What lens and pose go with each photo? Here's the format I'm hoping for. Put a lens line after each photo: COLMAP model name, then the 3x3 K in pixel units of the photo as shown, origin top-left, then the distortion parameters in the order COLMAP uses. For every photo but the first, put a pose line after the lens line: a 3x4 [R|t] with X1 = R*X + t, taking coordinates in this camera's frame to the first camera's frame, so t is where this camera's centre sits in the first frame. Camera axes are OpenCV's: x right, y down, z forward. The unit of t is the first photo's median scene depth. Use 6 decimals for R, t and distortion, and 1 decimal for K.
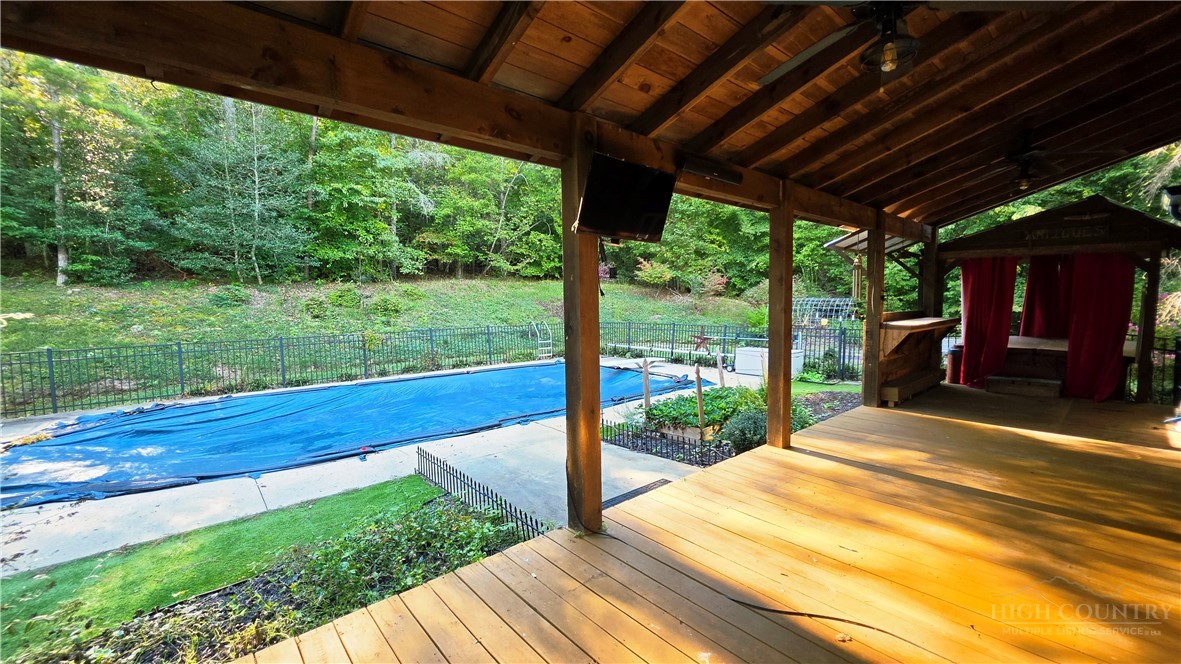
lens RADIAL K [[475.5, 0, 587.4], [0, 475.5, 331.1], [0, 0, 1]] dist [0.002307, -0.000629]
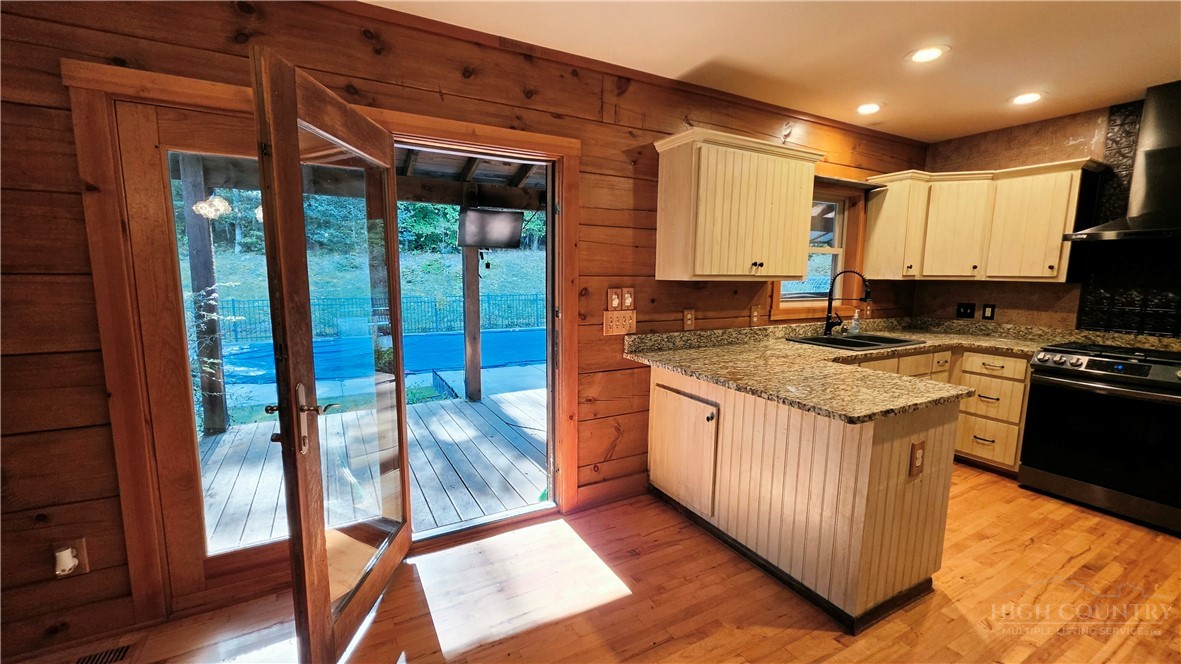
lens RADIAL K [[475.5, 0, 585.3], [0, 475.5, 334.6], [0, 0, 1]] dist [0.002307, -0.000629]
pose [[0.978518, 0.050966, -0.199760, 0.123940], [-0.037035, 0.996654, 0.072867, -0.000035], [0.202805, -0.063903, 0.977132, -0.117457]]
